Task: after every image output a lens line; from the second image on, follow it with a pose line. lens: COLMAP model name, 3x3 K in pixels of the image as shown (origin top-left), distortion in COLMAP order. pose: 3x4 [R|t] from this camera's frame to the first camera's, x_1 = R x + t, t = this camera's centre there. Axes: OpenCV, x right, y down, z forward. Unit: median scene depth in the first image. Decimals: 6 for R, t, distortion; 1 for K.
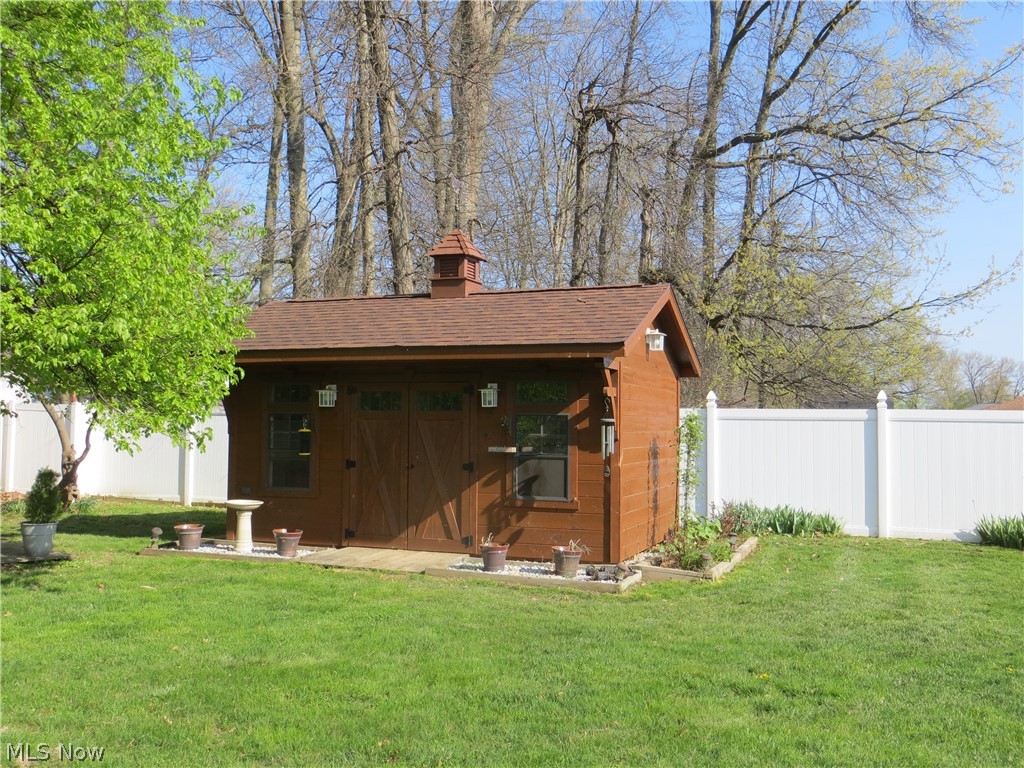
lens RADIAL K [[964.8, 0, 509.3], [0, 964.8, 382.7], [0, 0, 1]] dist [-0.011814, 0.000000]
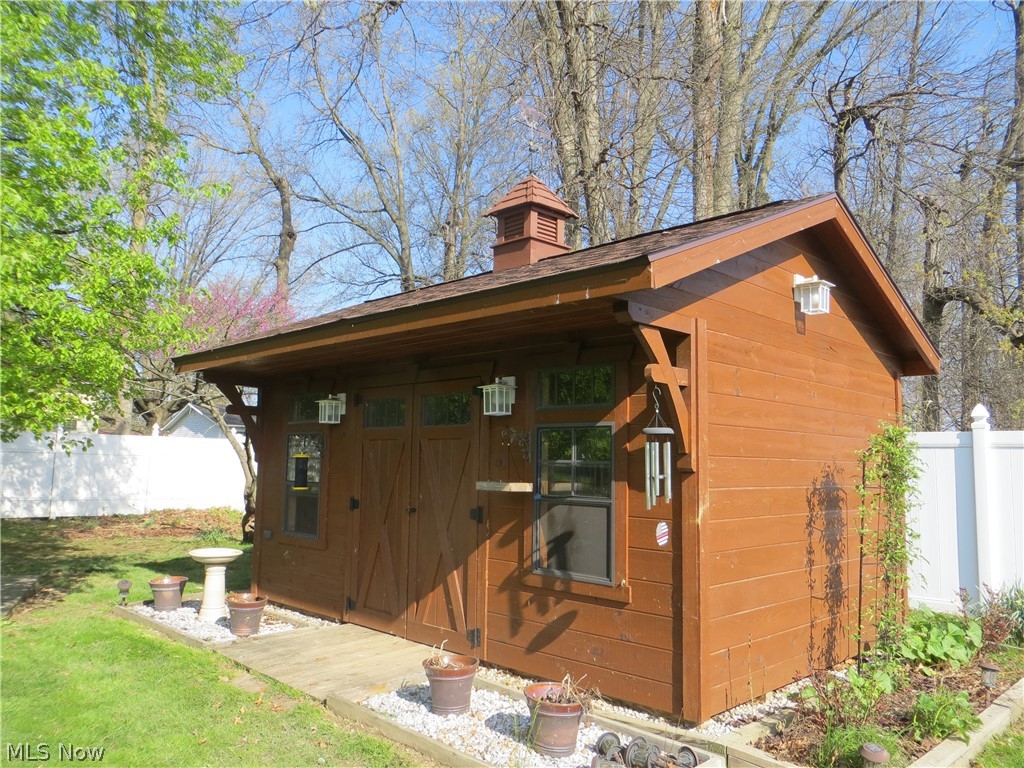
lens RADIAL K [[761.6, 0, 518.5], [0, 761.6, 383.9], [0, 0, 1]] dist [-0.001981, 0.003069]
pose [[0.917354, -0.035917, -0.396448, 0.169113], [0.010000, 0.997686, -0.067249, 0.035526], [0.397946, 0.057726, 0.915591, 0.533591]]
